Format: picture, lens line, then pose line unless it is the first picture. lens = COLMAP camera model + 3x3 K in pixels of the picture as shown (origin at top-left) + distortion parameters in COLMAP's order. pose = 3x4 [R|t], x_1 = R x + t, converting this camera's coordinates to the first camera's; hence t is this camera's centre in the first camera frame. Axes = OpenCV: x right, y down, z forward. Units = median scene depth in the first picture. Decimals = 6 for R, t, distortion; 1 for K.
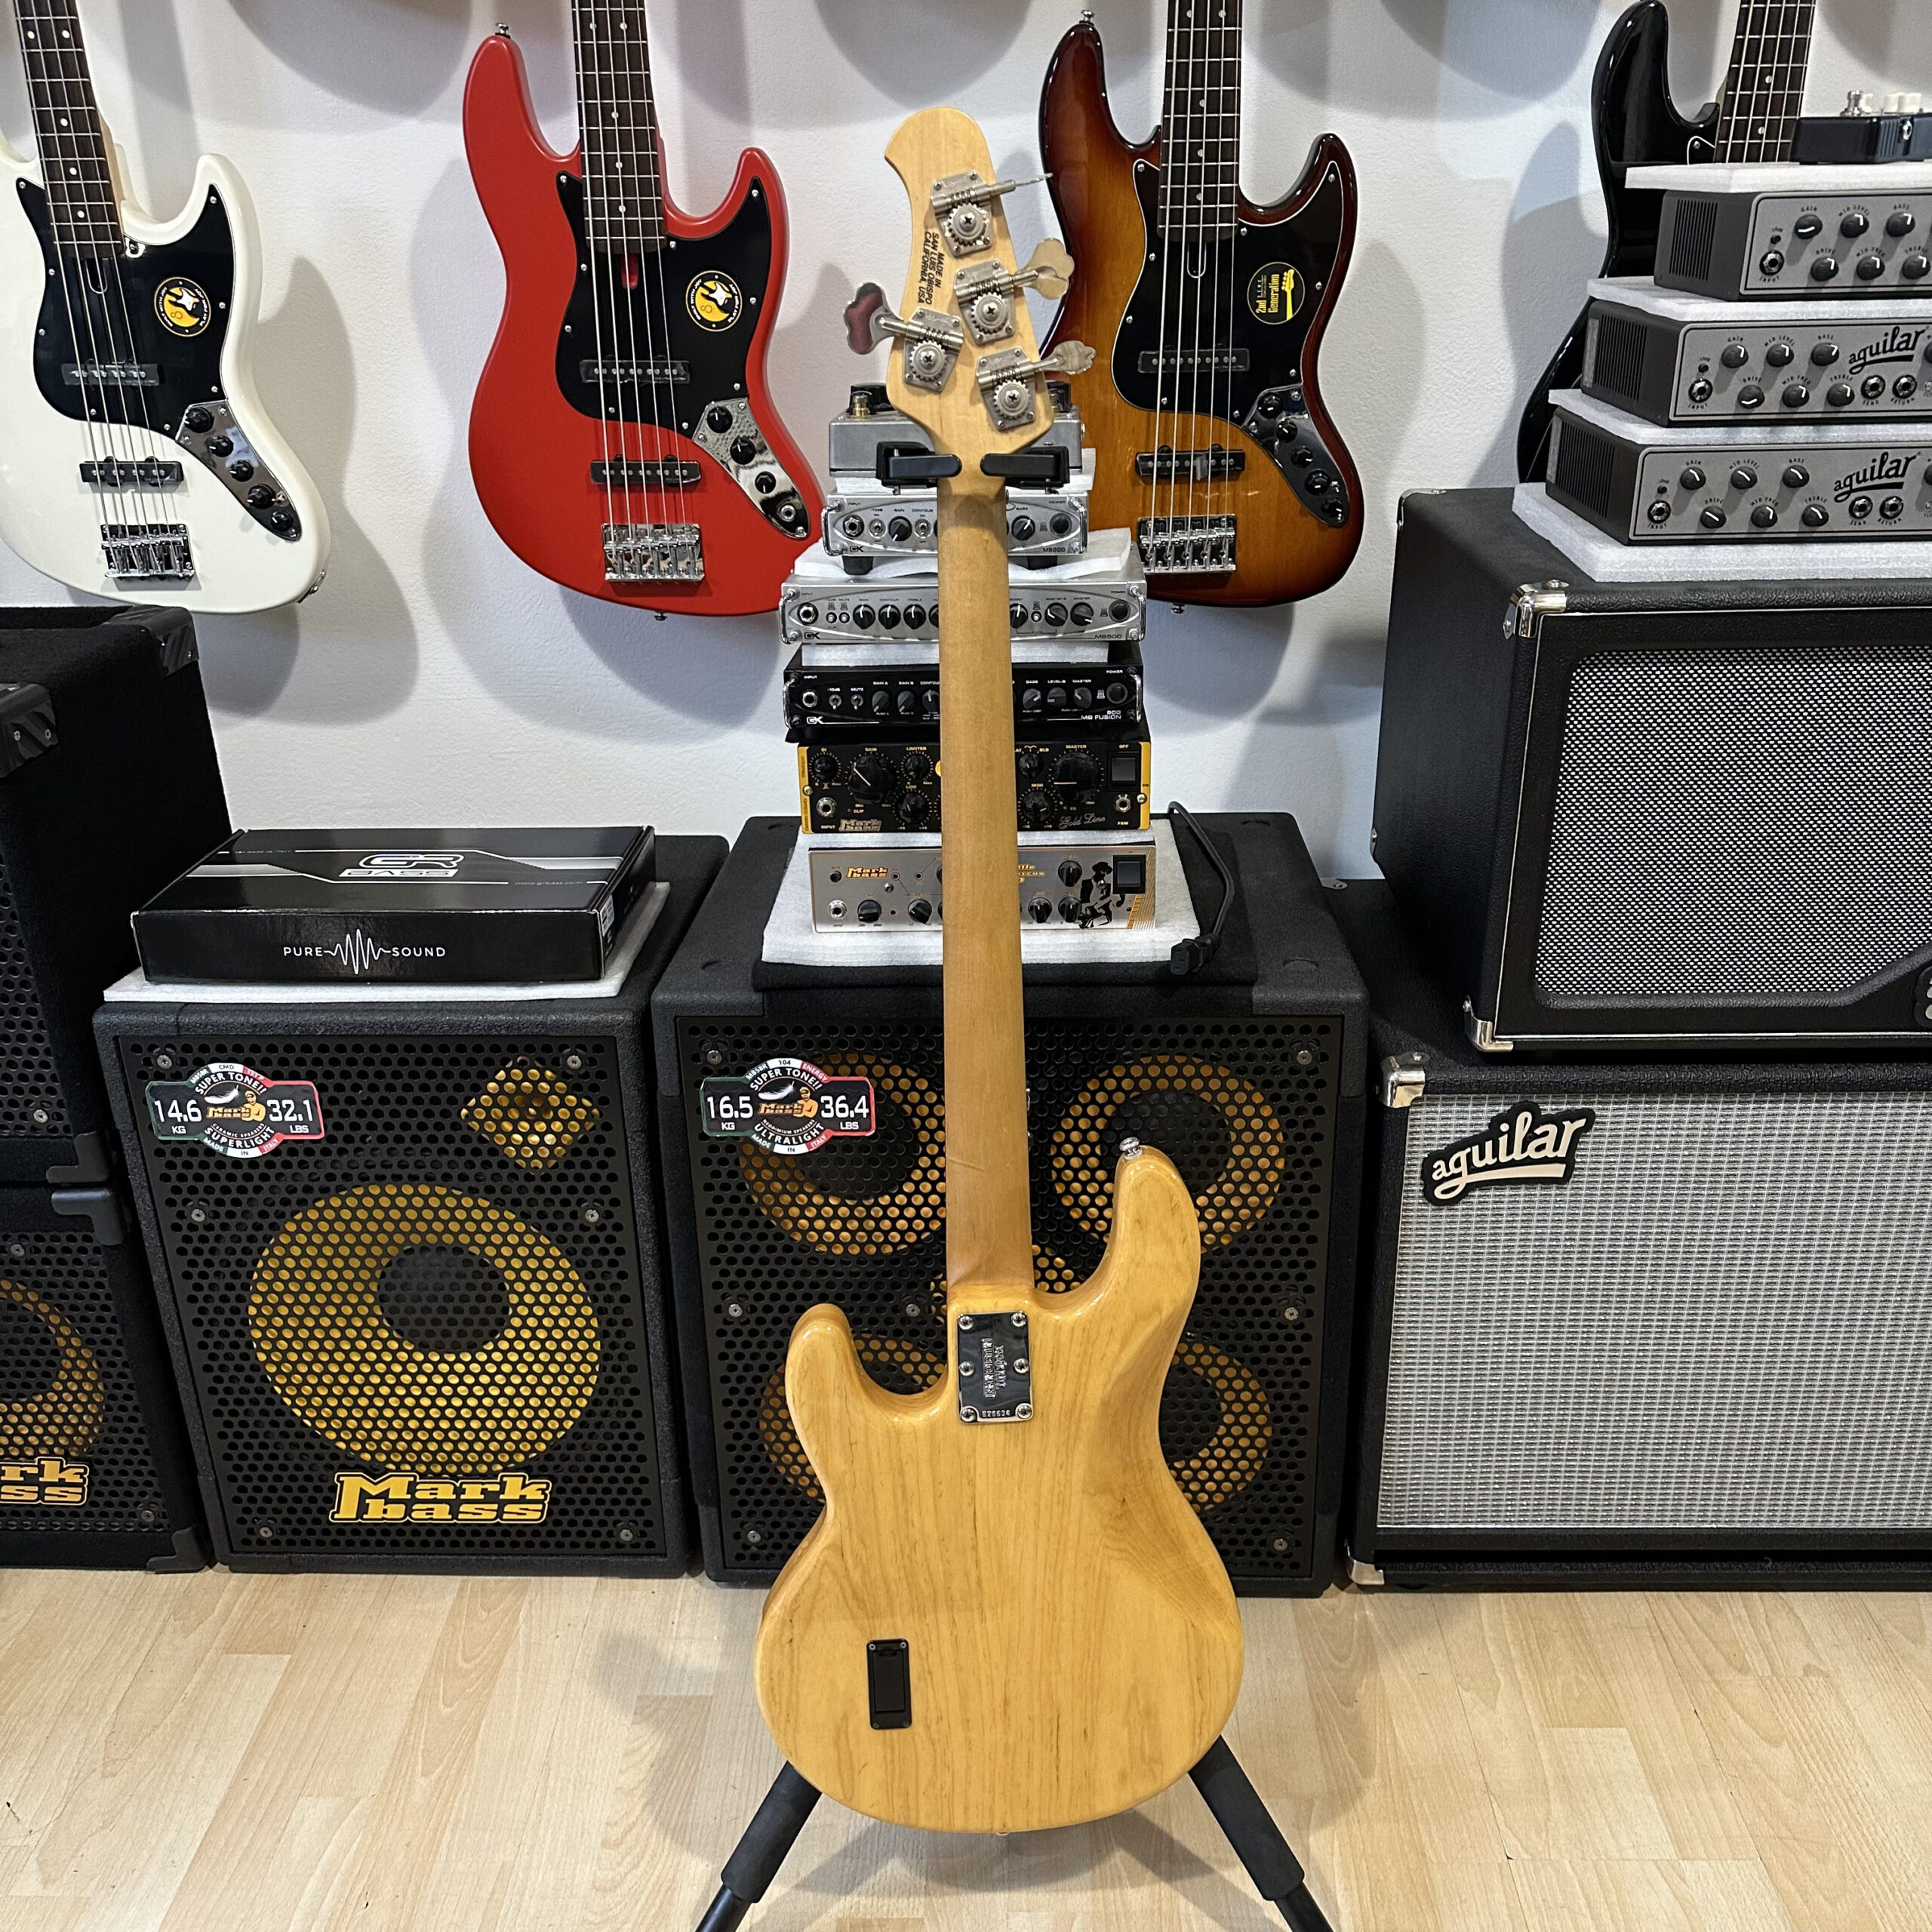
lens RADIAL K [[1765.7, 0, 968.7], [0, 1765.7, 974.3], [0, 0, 1]] dist [0.185125, -0.384254]
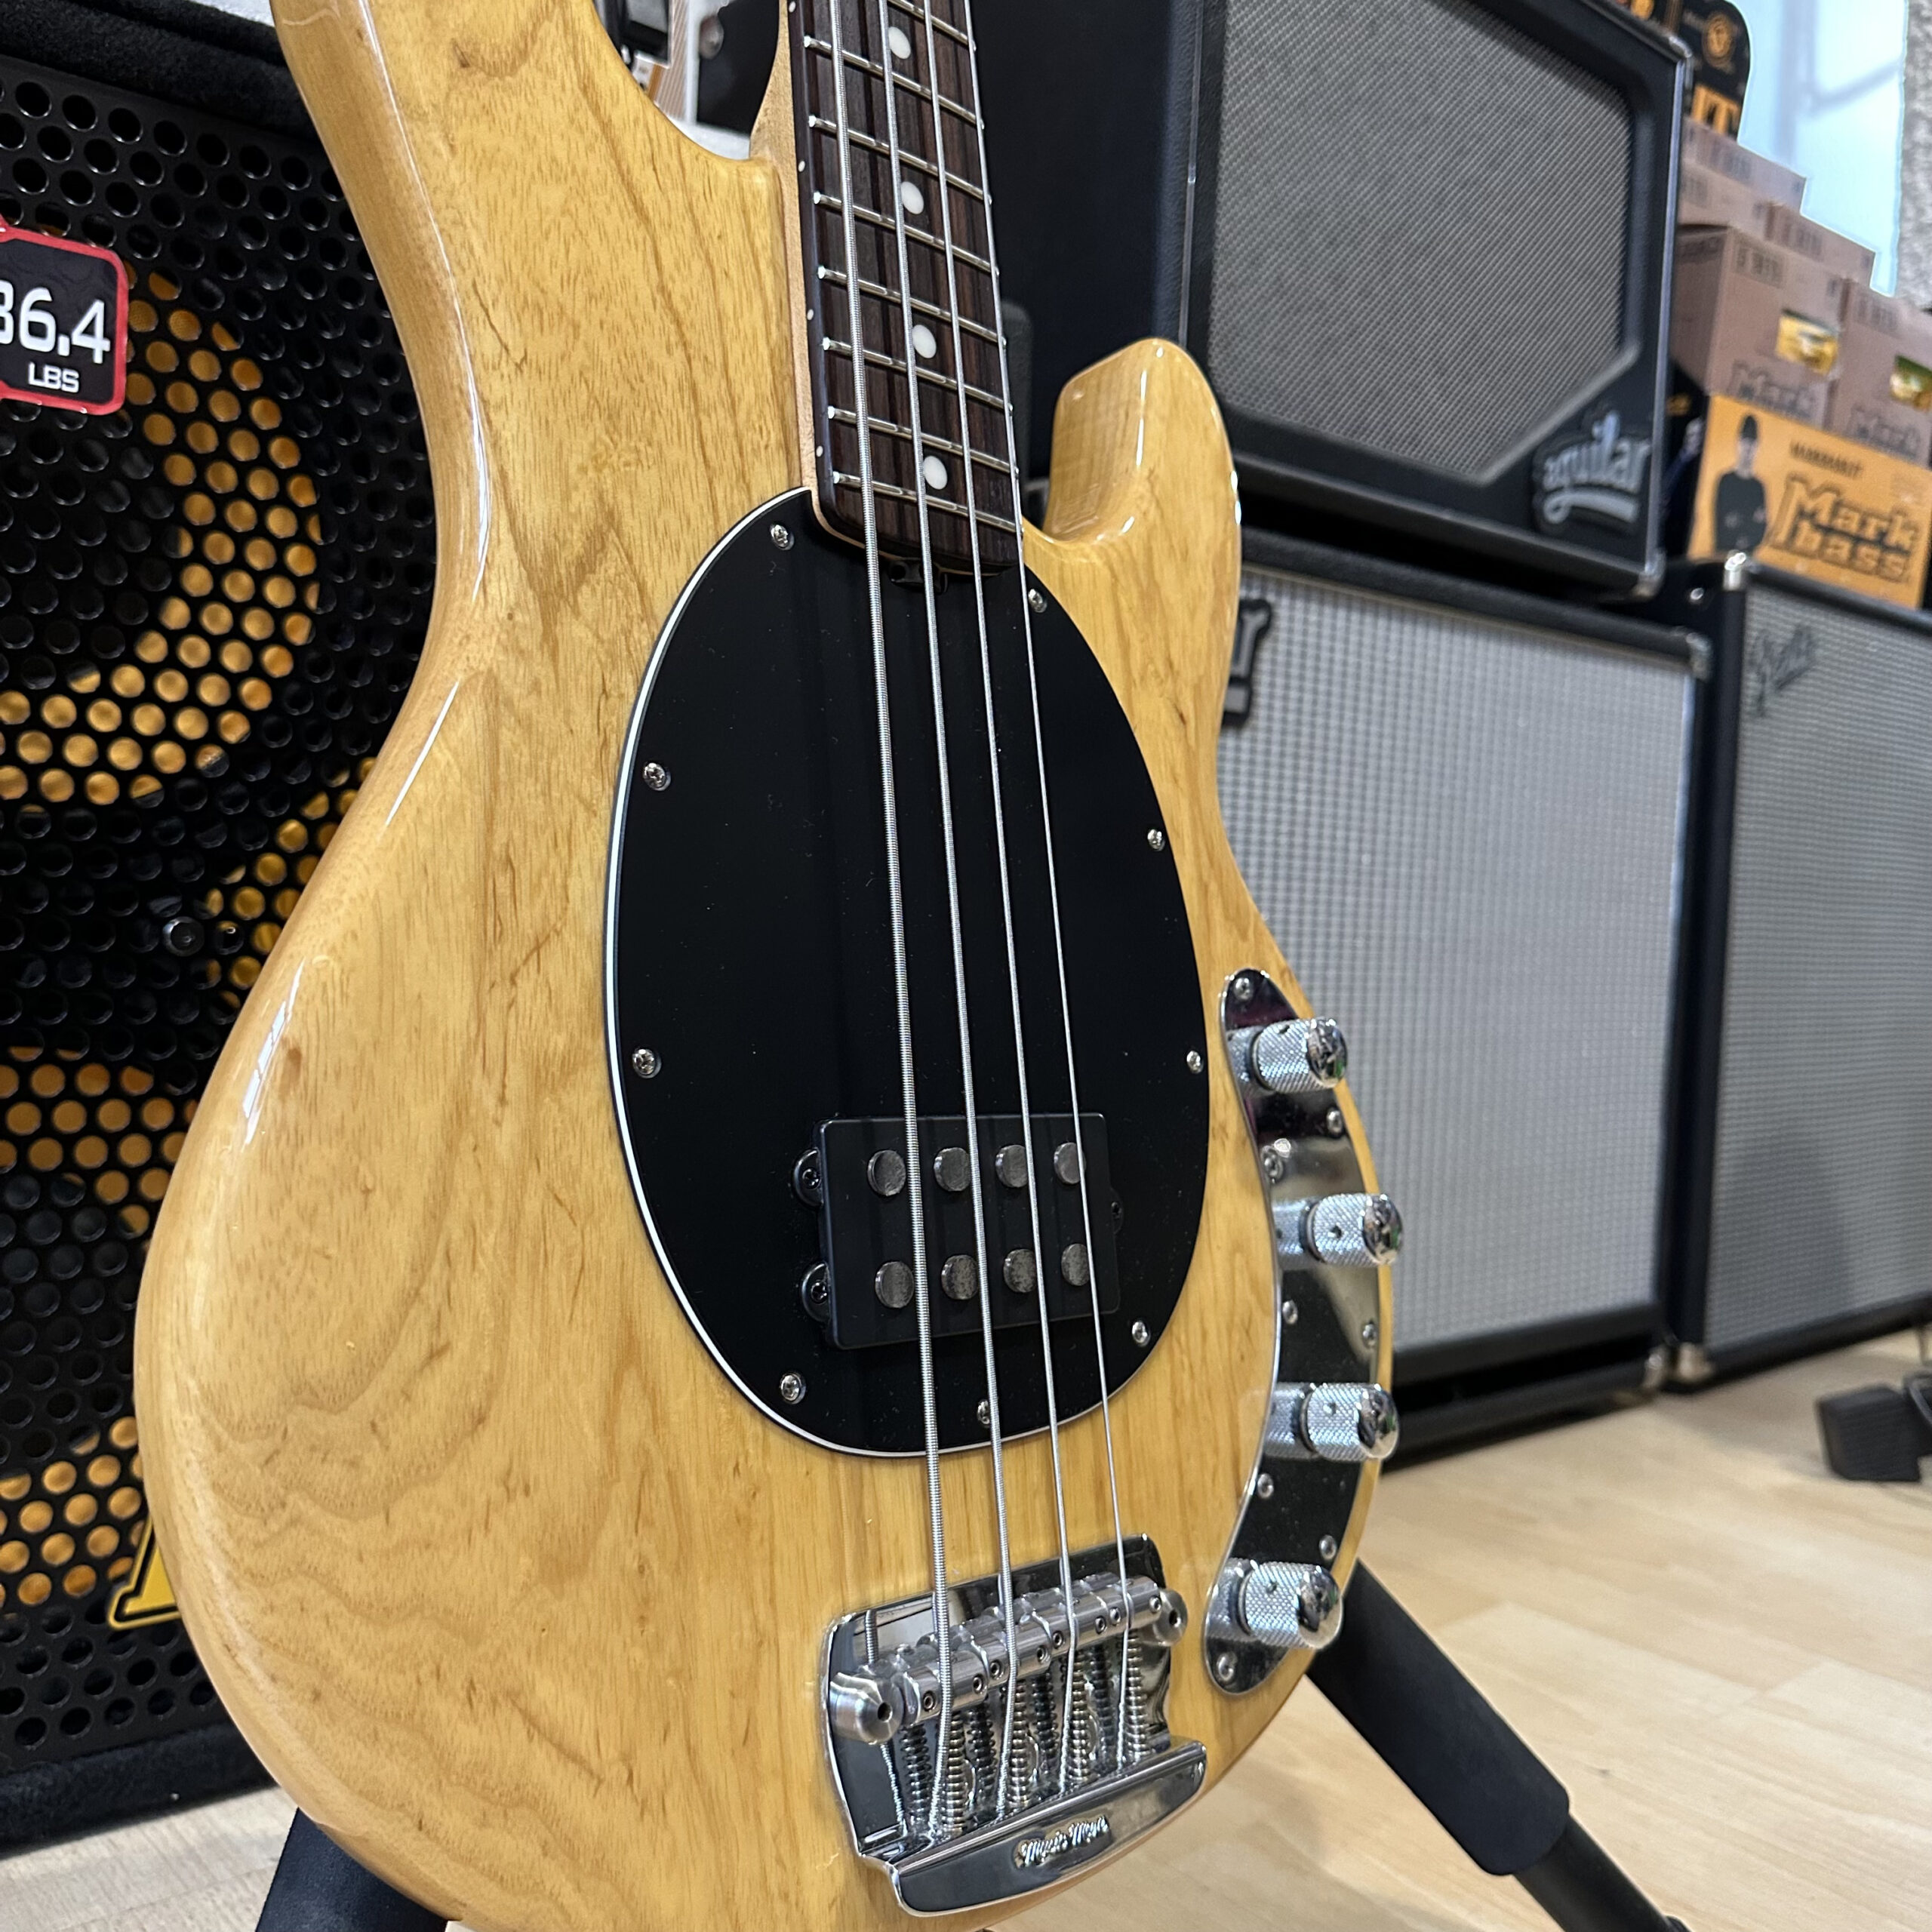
lens RADIAL K [[1814.7, 0, 969.8], [0, 1814.7, 973.2], [0, 0, 1]] dist [0.096108, -0.184513]
pose [[0.741106, 0.030373, 0.670701, -0.178876], [0.209690, 0.938532, -0.274204, 0.350269], [-0.637802, 0.343854, 0.689183, 0.616570]]
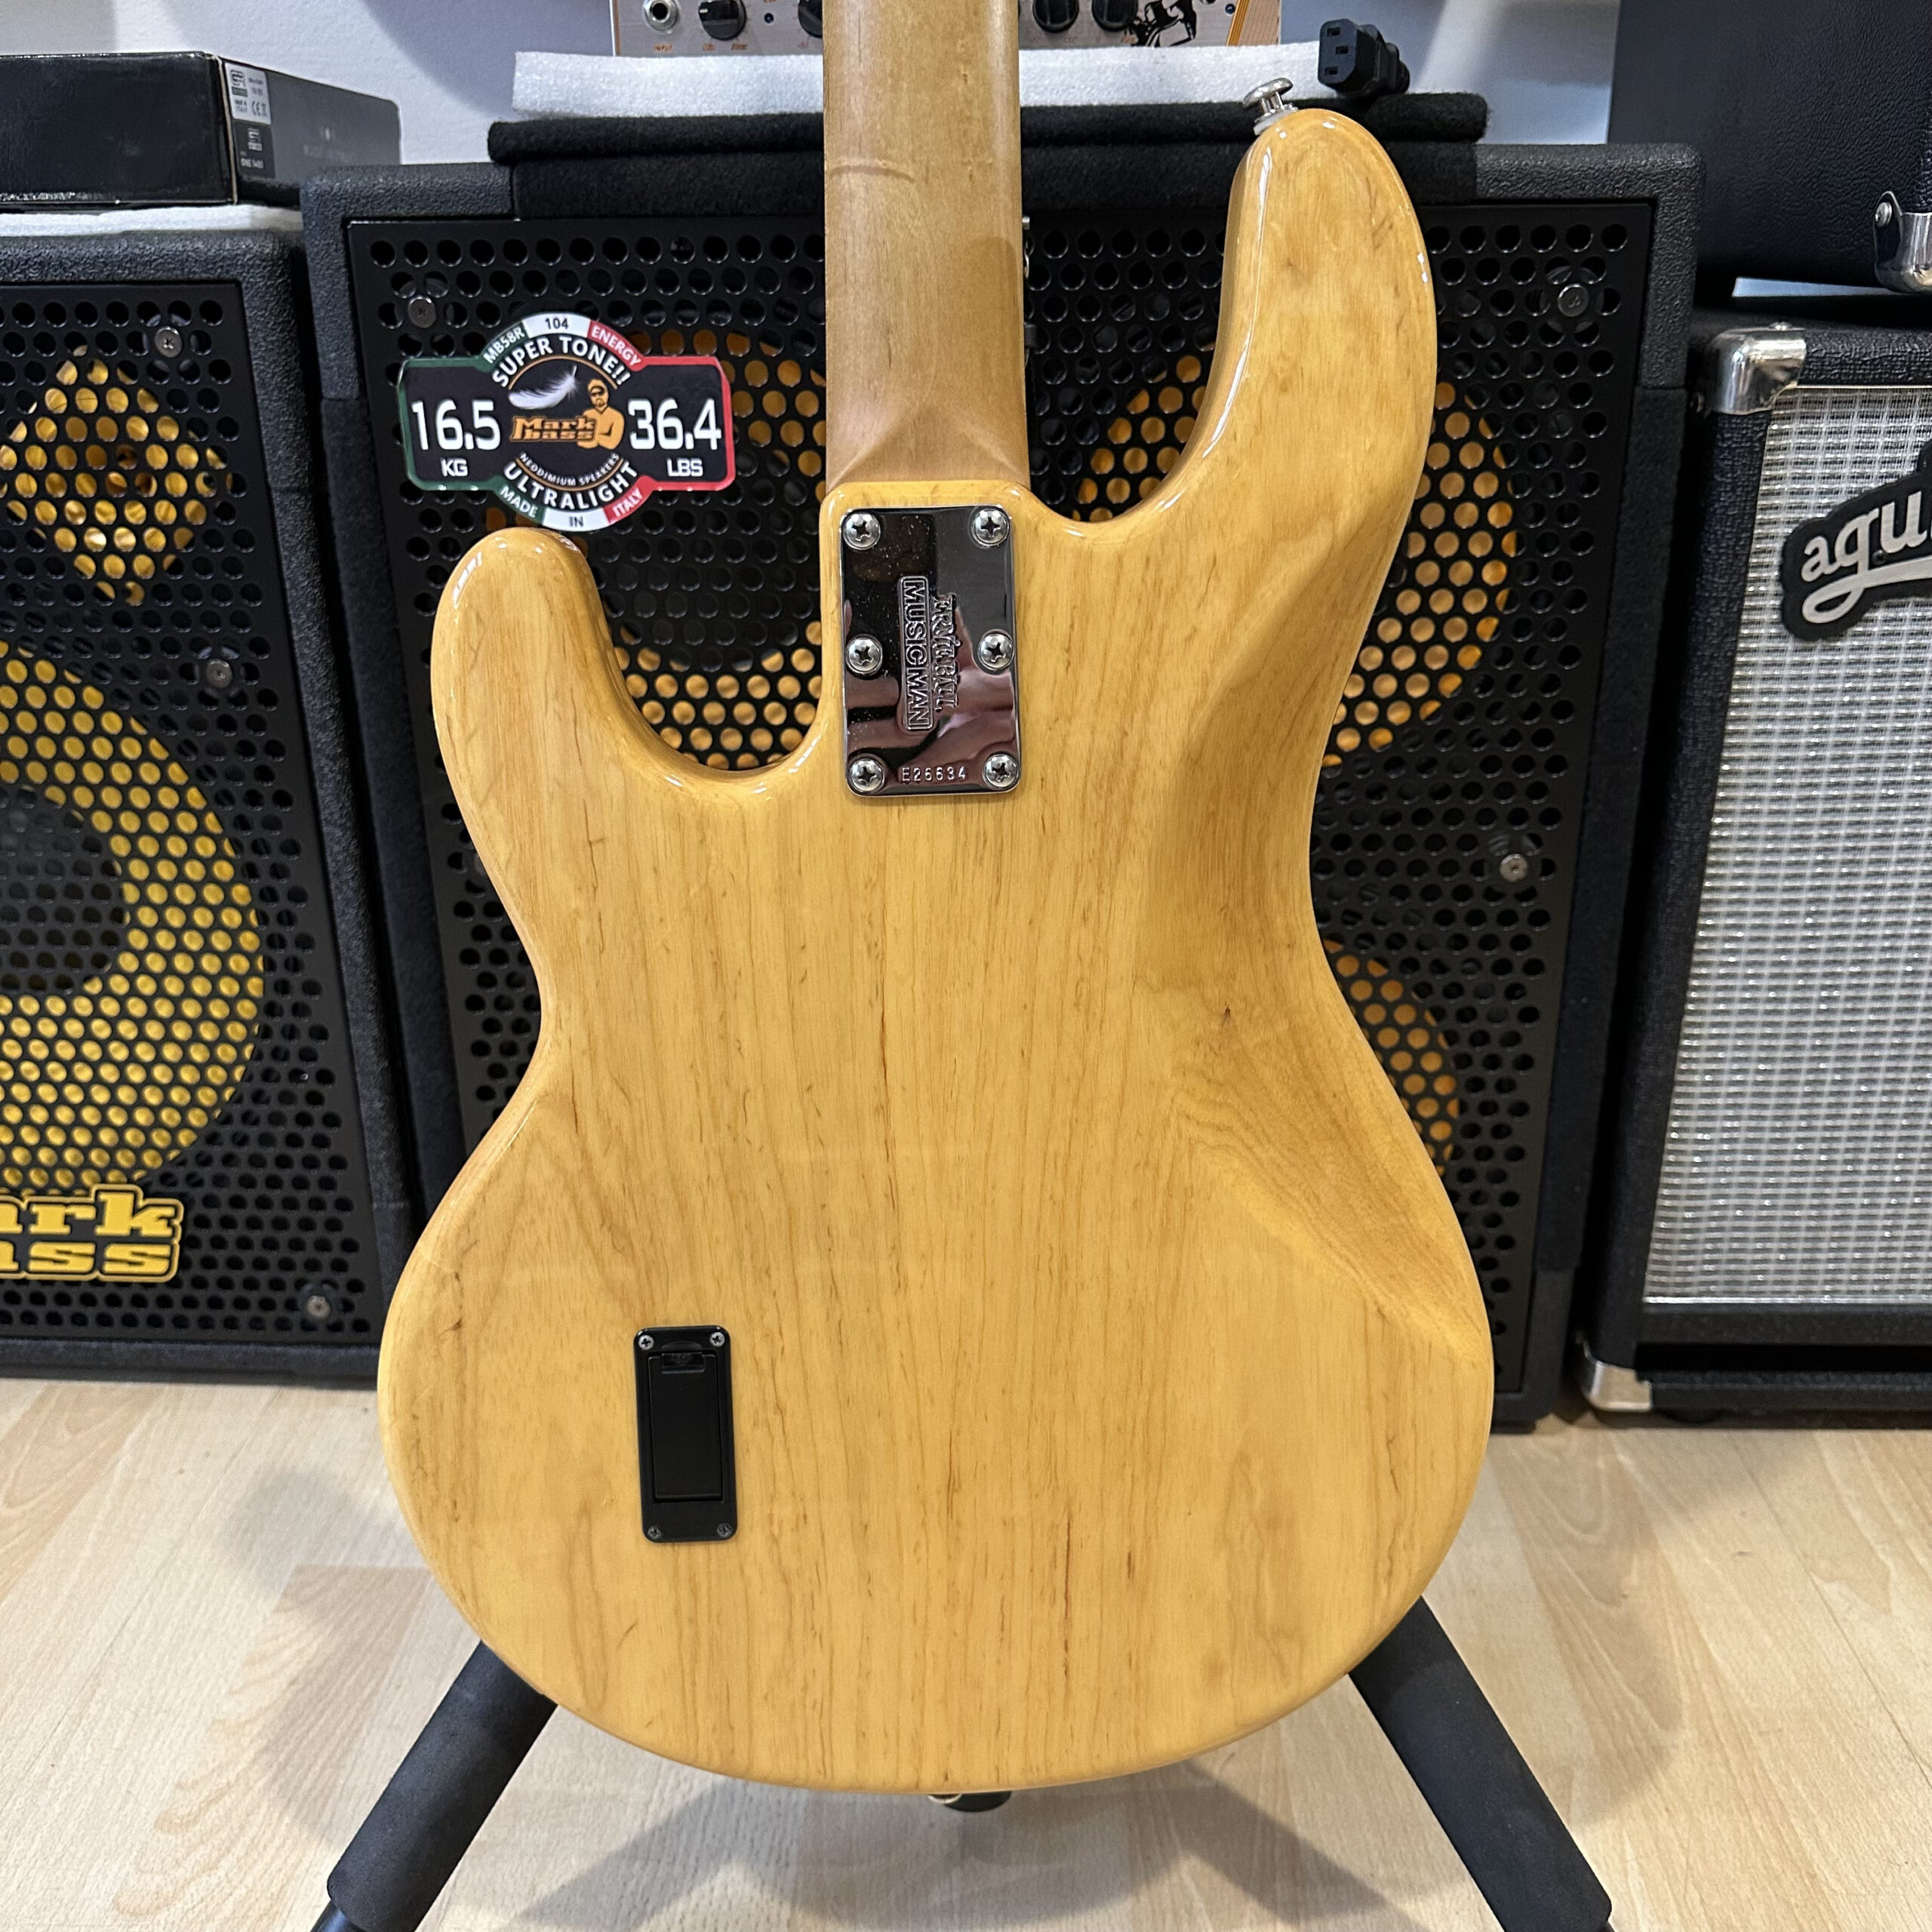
lens RADIAL K [[1812.1, 0, 952.6], [0, 1812.1, 952.1], [0, 0, 1]] dist [0.087648, -0.169776]
pose [[0.999782, 0.015088, -0.014434, 0.020948], [-0.015704, 0.998928, -0.043547, 0.242601], [0.013762, 0.043764, 0.998947, 0.453657]]
